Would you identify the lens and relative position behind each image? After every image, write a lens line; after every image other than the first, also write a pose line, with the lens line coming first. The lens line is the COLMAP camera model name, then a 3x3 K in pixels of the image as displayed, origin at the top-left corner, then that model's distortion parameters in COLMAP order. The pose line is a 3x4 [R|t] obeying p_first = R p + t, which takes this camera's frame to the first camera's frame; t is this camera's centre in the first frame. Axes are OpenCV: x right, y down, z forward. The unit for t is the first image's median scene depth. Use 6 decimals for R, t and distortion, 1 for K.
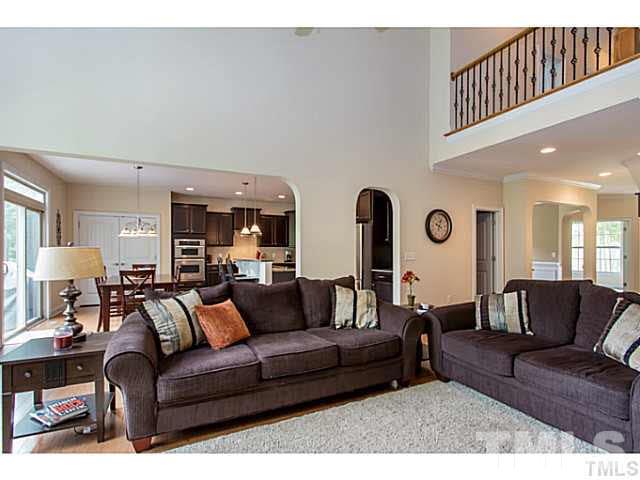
lens RADIAL K [[308.4, 0, 317.7], [0, 308.4, 249.6], [0, 0, 1]] dist [-0.000013, -0.000269]
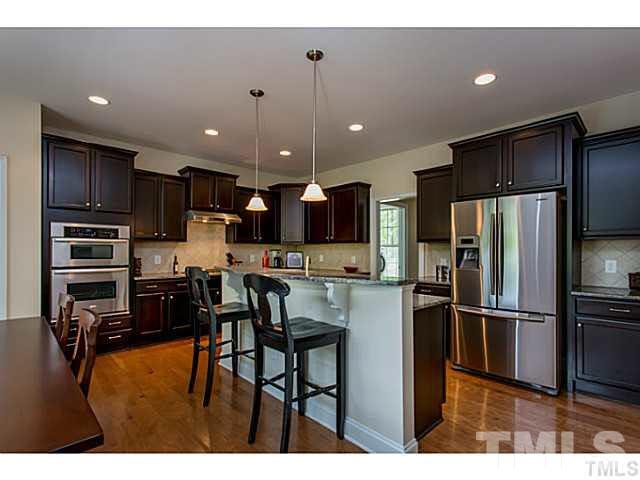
lens RADIAL K [[308.4, 0, 317.7], [0, 308.4, 249.6], [0, 0, 1]] dist [-0.000013, -0.000269]
pose [[0.955908, 0.002843, 0.293653, -0.235358], [-0.001952, 0.999993, -0.003327, 0.003891], [-0.293661, 0.002607, 0.955906, 0.481672]]
